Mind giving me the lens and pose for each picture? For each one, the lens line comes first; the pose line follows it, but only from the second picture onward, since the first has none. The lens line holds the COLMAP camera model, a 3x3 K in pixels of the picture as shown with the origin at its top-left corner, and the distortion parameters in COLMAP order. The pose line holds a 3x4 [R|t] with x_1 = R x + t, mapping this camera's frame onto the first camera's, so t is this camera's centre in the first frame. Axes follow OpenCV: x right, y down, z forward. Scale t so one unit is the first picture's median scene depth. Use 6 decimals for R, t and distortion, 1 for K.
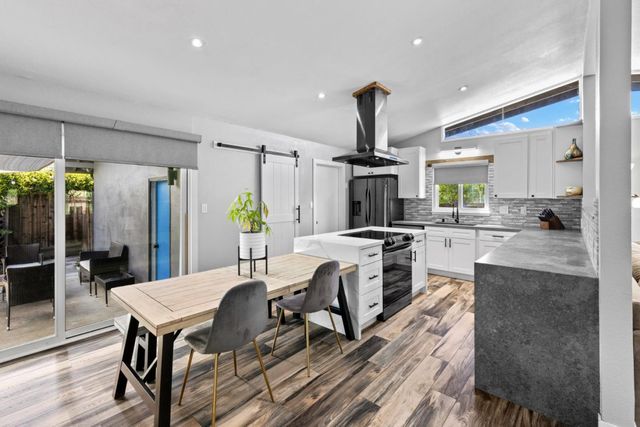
lens RADIAL K [[285.2, 0, 317.7], [0, 285.2, 201.0], [0, 0, 1]] dist [0.000569, 0.000169]
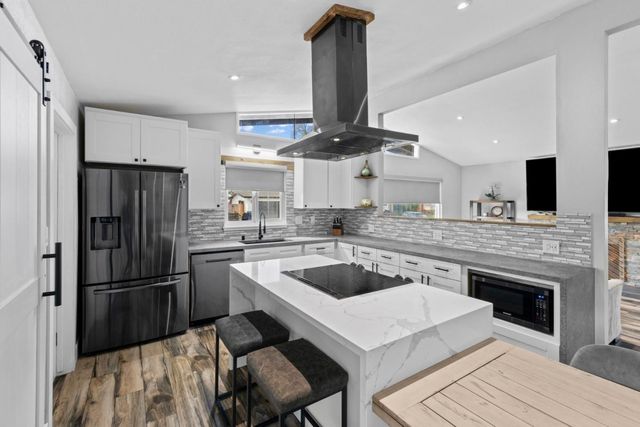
lens RADIAL K [[289.8, 0, 323.8], [0, 289.8, 200.9], [0, 0, 1]] dist [0.003160, 0.000648]
pose [[0.250922, 0.011647, 0.967937, -0.279583], [0.002945, 0.999914, -0.012795, -0.021516], [-0.968003, 0.006061, 0.250866, 0.671512]]
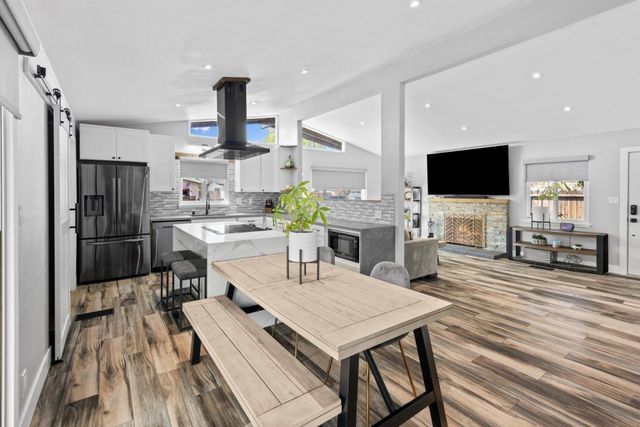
lens RADIAL K [[292.8, 0, 311.2], [0, 292.8, 193.3], [0, 0, 1]] dist [0.002276, 0.000084]
pose [[0.236176, -0.003223, 0.971705, -0.545666], [0.002088, 0.999994, 0.002809, -0.006068], [-0.971708, 0.001366, 0.236181, 0.375957]]
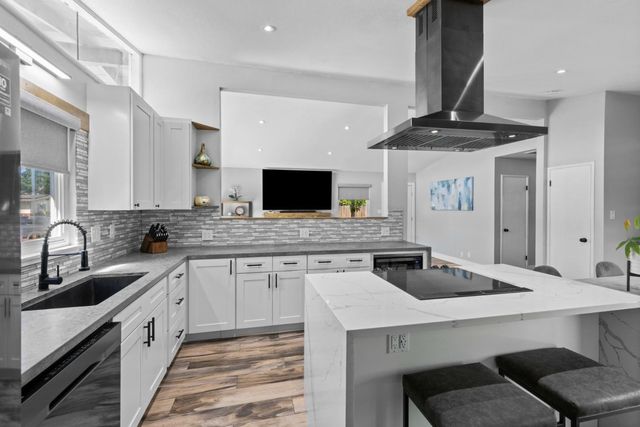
lens RADIAL K [[269.9, 0, 318.4], [0, 269.9, 206.5], [0, 0, 1]] dist [0.001619, 0.000276]
pose [[-0.820022, -0.001184, 0.572331, 0.078150], [0.002064, 0.999985, 0.005025, -0.017100], [-0.572328, 0.005301, -0.820007, 1.161613]]
